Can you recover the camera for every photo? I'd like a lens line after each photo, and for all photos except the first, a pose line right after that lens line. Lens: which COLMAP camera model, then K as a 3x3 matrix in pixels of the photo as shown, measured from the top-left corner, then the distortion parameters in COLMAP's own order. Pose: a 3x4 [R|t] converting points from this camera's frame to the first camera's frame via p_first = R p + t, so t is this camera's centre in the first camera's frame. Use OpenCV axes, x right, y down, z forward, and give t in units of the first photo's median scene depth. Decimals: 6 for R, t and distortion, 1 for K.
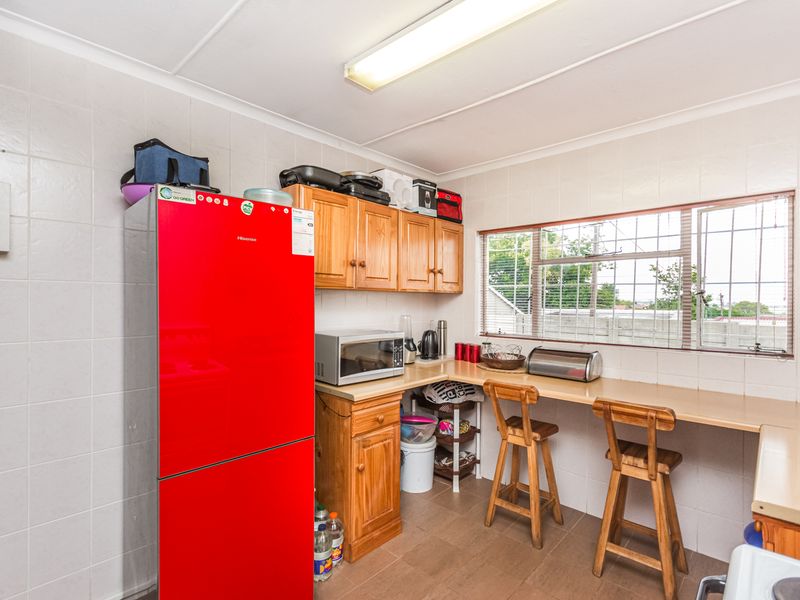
lens RADIAL K [[411.7, 0, 400.0], [0, 411.7, 300.0], [0, 0, 1]] dist [0.001663, 0.000370]
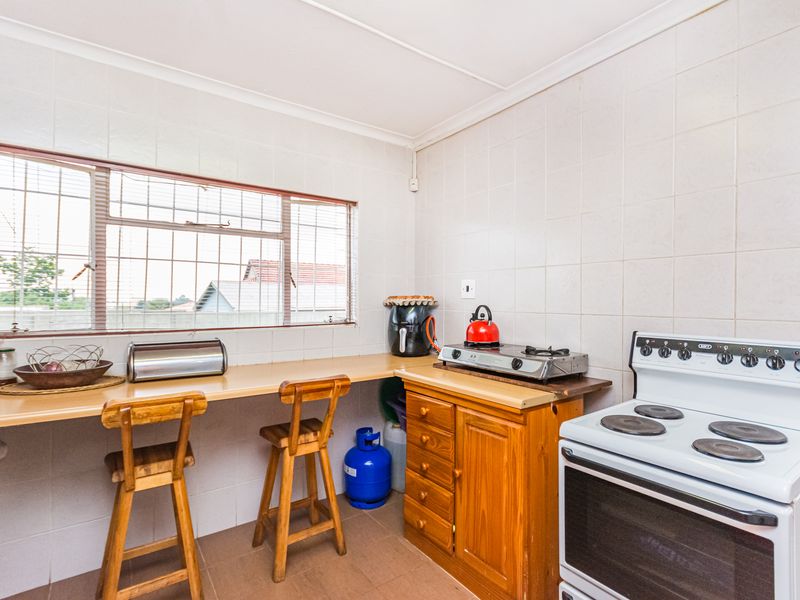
lens RADIAL K [[411.7, 0, 400.0], [0, 411.7, 300.0], [0, 0, 1]] dist [0.001663, 0.000370]
pose [[0.188168, -0.006514, 0.982115, -0.375227], [-0.003913, 0.999965, 0.007382, 0.050821], [-0.982129, -0.005232, 0.188136, 0.609334]]
